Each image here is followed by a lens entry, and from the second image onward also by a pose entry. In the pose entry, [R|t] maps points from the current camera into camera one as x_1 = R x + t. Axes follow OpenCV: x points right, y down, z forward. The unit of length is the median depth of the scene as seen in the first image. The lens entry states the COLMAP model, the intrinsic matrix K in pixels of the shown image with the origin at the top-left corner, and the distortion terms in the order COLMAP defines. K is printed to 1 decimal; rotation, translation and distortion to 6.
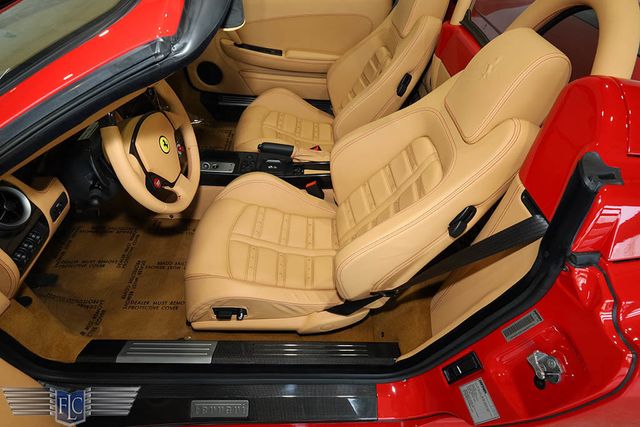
lens RADIAL K [[348.8, 0, 320.0], [0, 348.8, 213.5], [0, 0, 1]] dist [0.003261, 0.000430]
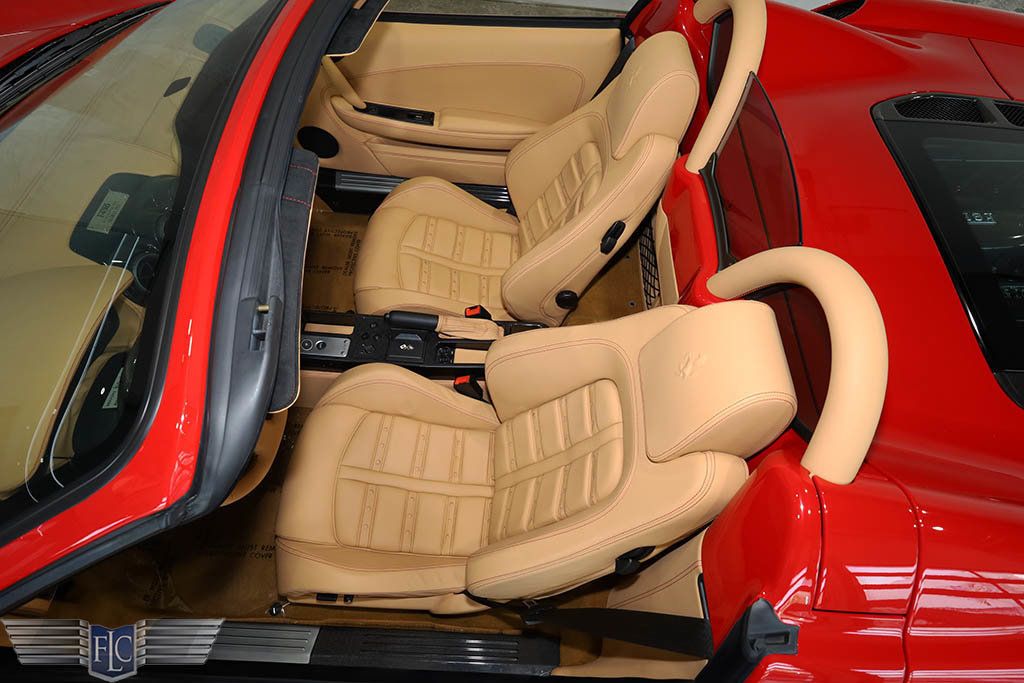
lens RADIAL K [[558.1, 0, 512.0], [0, 558.1, 341.5], [0, 0, 1]] dist [0.003261, 0.000430]
pose [[0.998456, 0.046205, -0.030821, 0.099057], [-0.038938, 0.978026, 0.204815, -0.380145], [0.039607, -0.203299, 0.978315, -0.029439]]
